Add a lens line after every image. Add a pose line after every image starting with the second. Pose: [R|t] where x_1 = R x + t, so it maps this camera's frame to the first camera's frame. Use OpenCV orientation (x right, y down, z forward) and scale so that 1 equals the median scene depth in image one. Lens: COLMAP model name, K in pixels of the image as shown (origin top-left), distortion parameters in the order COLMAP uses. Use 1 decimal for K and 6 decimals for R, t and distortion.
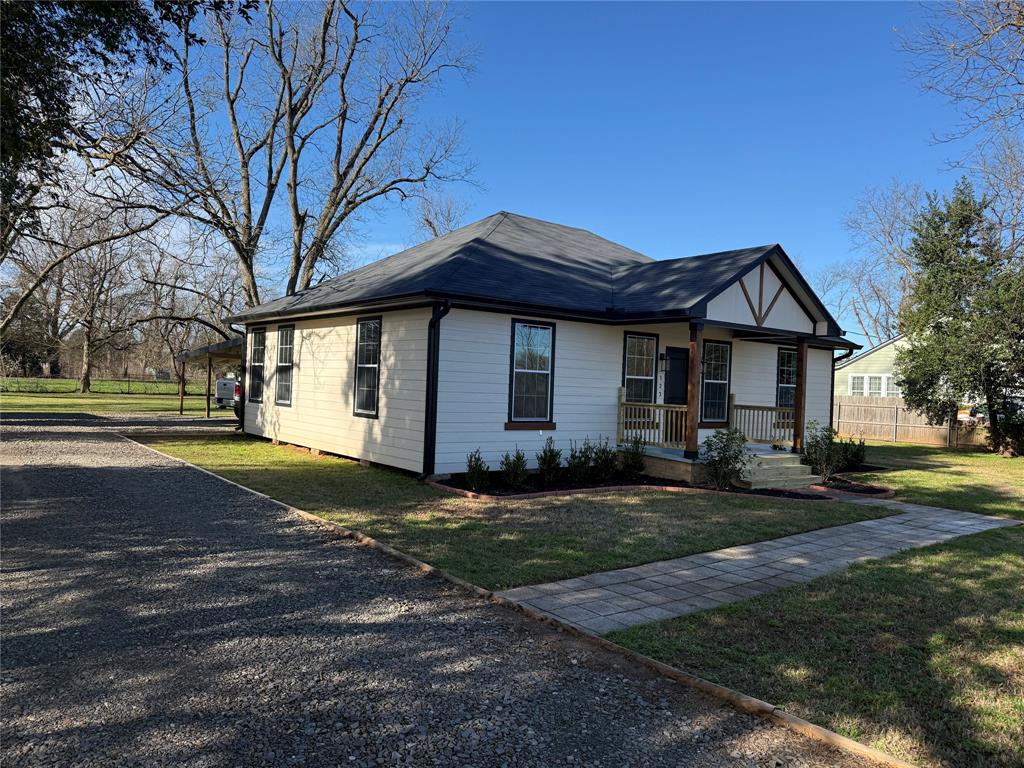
lens RADIAL K [[717.2, 0, 544.4], [0, 717.2, 383.4], [0, 0, 1]] dist [0.010222, 0.000430]
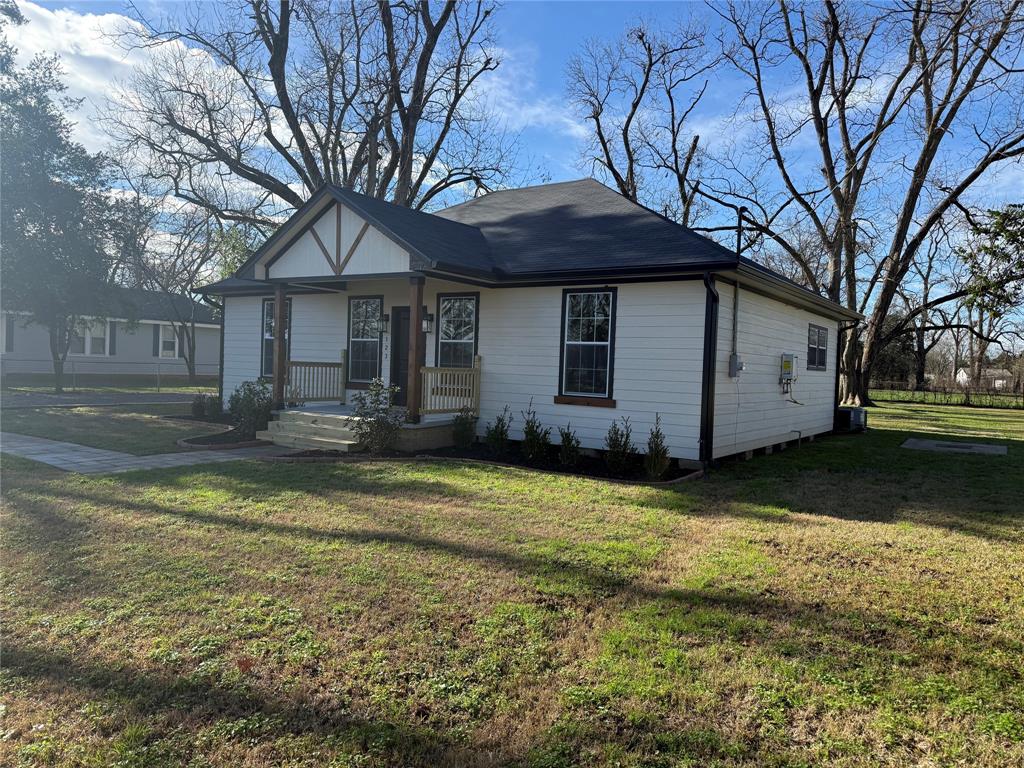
lens RADIAL K [[717.2, 0, 544.4], [0, 717.2, 383.4], [0, 0, 1]] dist [0.010222, 0.000430]
pose [[0.296711, 0.003925, -0.954959, 1.109980], [-0.014670, 0.999892, -0.000448, 0.047857], [0.954855, 0.014142, 0.296736, 0.871468]]
